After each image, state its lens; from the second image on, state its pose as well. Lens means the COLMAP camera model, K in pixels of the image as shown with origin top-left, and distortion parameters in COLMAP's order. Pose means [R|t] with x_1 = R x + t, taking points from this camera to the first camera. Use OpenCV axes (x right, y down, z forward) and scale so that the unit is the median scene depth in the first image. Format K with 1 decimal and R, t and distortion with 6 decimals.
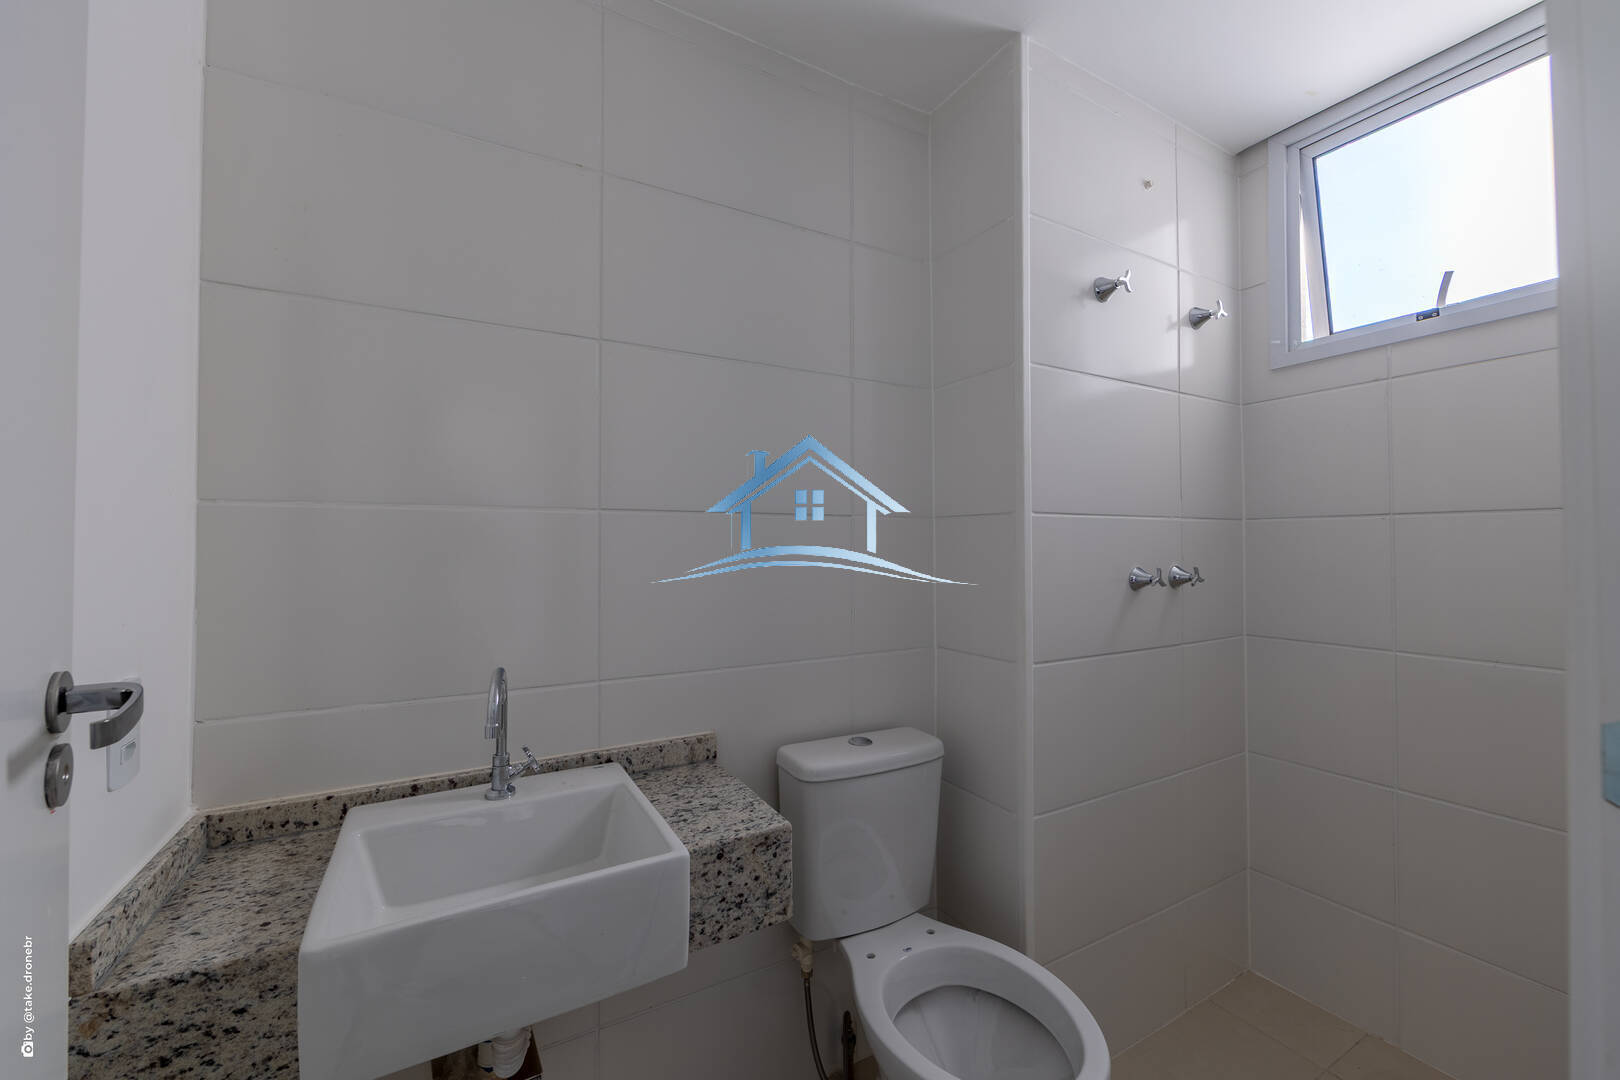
lens RADIAL K [[646.7, 0, 808.7], [0, 646.7, 536.4], [0, 0, 1]] dist [-0.010461, 0.002990]
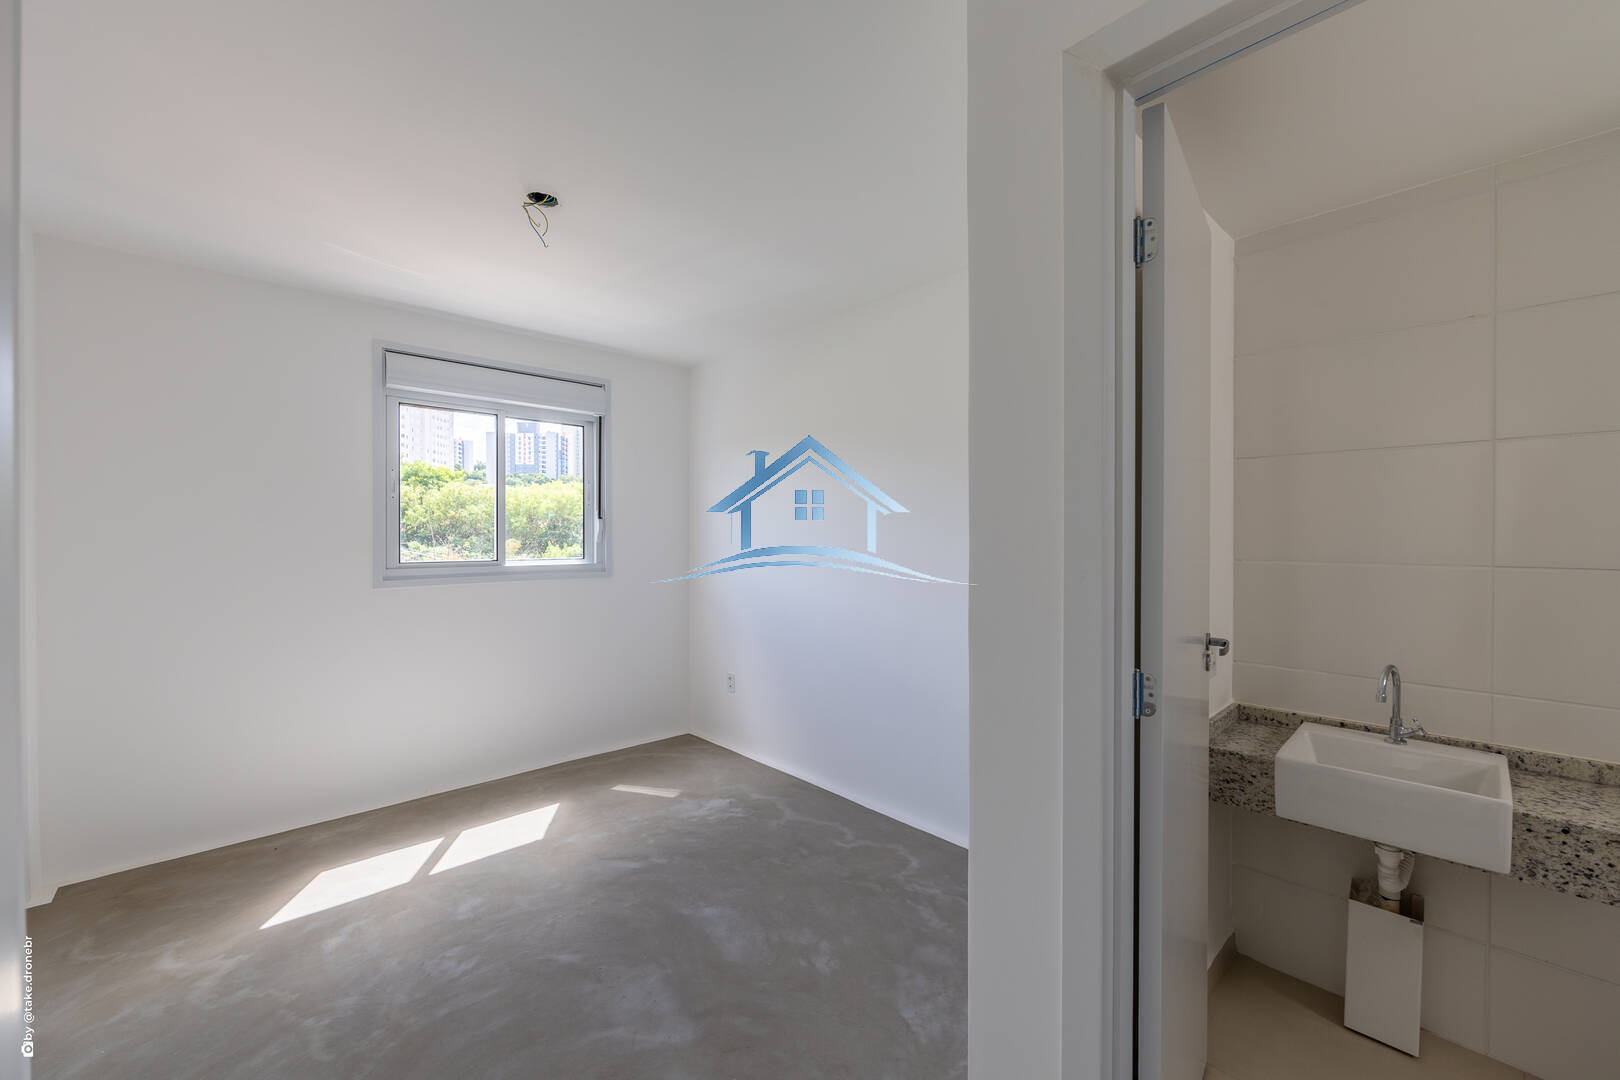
lens RADIAL K [[646.7, 0, 811.4], [0, 646.7, 536.7], [0, 0, 1]] dist [-0.010461, 0.002990]
pose [[0.252077, 0.016422, -0.967568, 0.799601], [0.011790, 0.999730, 0.020040, -0.195386], [0.967635, -0.016460, 0.251816, -0.942032]]
